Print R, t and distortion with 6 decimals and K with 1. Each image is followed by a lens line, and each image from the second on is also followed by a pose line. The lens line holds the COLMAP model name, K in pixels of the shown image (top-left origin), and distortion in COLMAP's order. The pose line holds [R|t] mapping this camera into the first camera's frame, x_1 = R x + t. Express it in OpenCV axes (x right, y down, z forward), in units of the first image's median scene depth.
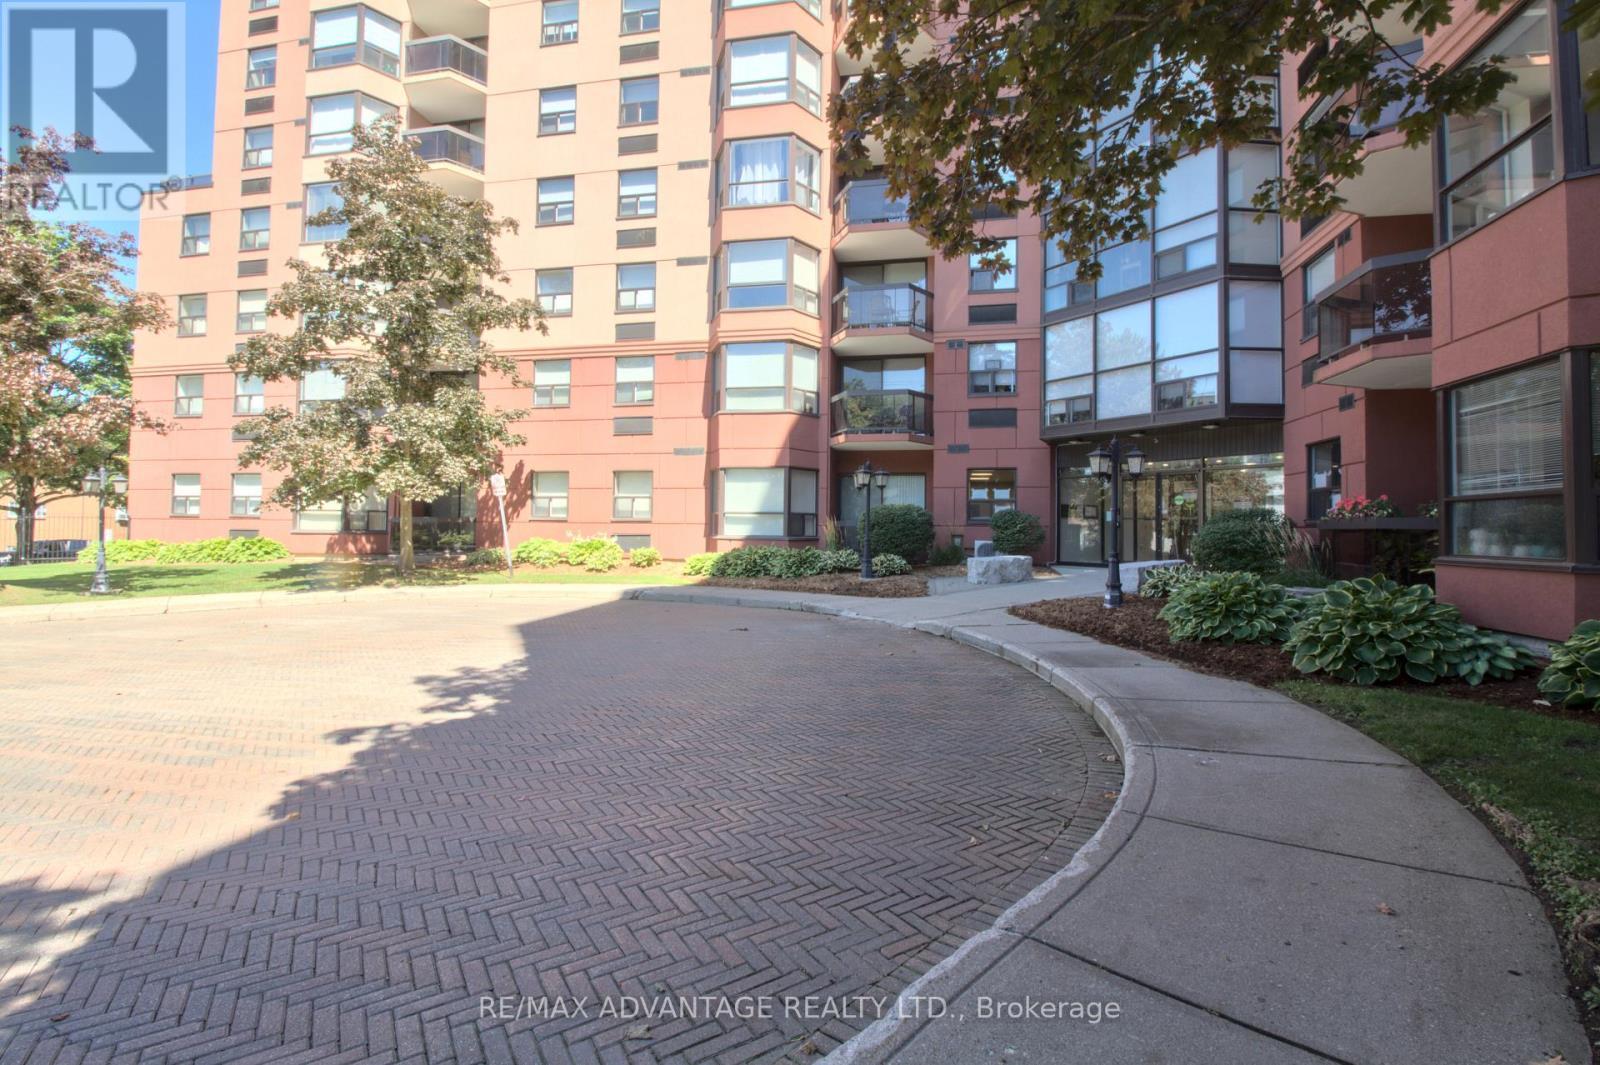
lens RADIAL K [[738.7, 0, 804.3], [0, 738.7, 510.6], [0, 0, 1]] dist [-0.001533, -0.012360]
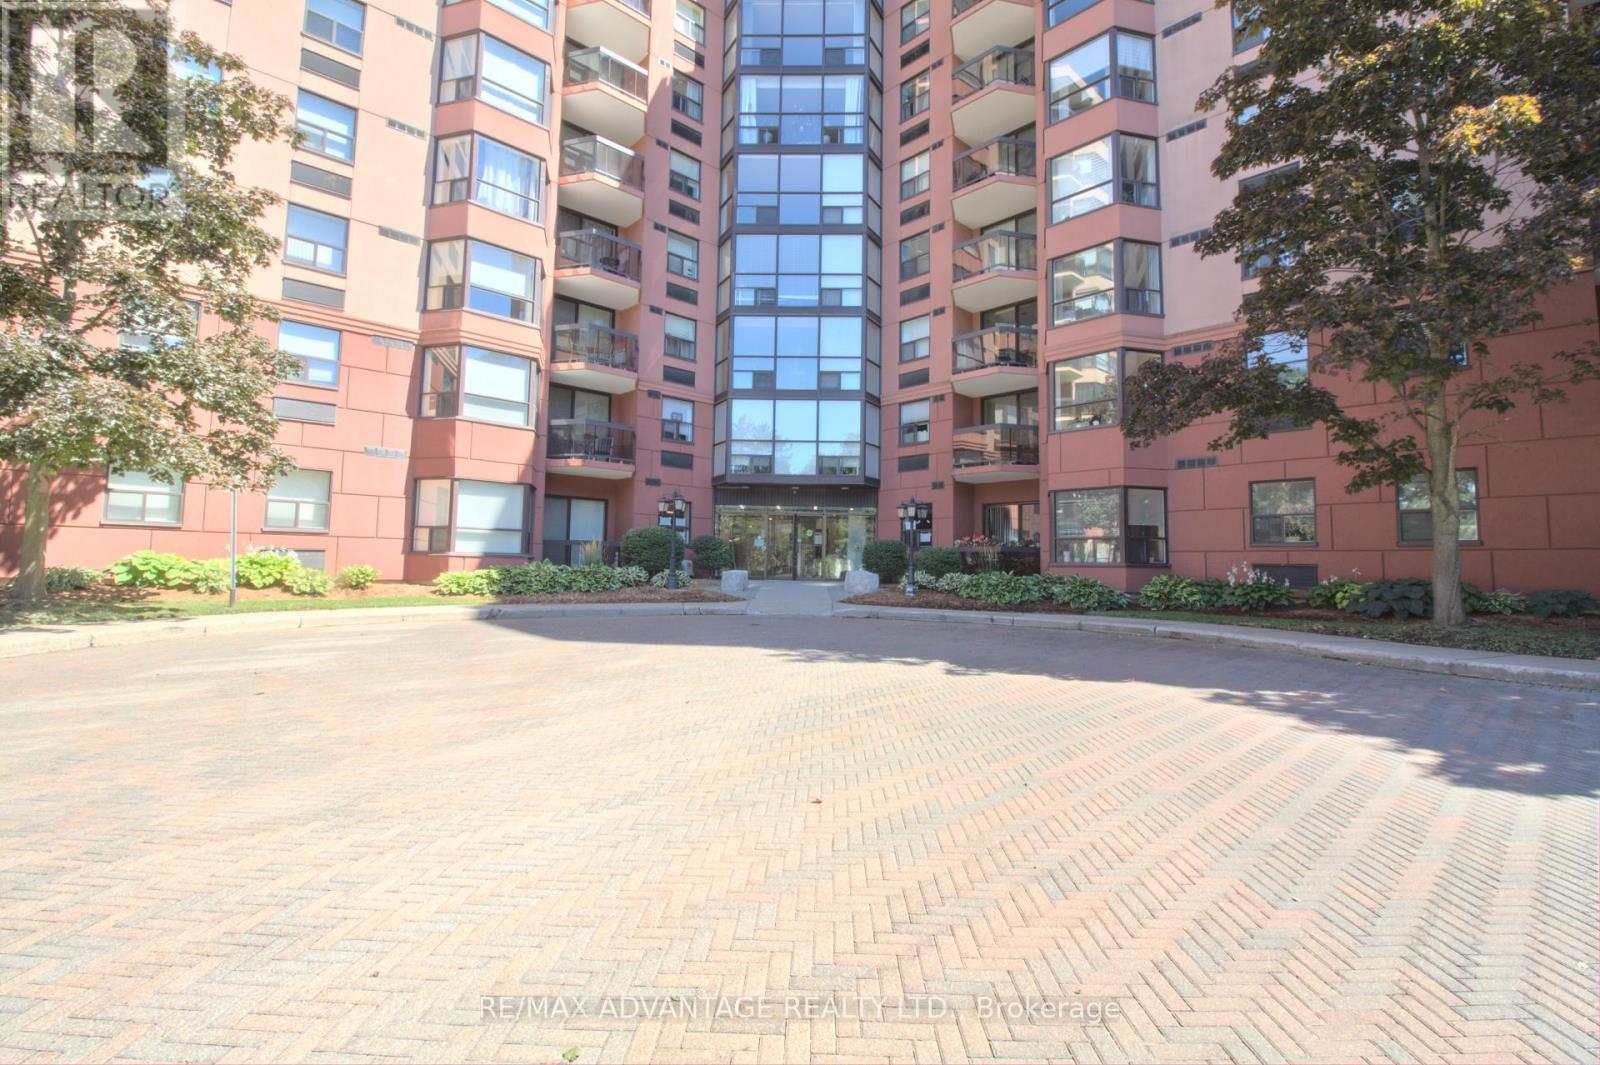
lens RADIAL K [[738.7, 0, 804.3], [0, 738.7, 510.6], [0, 0, 1]] dist [-0.001533, -0.012360]
pose [[0.567378, 0.063585, 0.820999, -0.624881], [-0.029987, 0.997948, -0.056566, 0.021442], [-0.822911, 0.007475, 0.568121, 0.127663]]
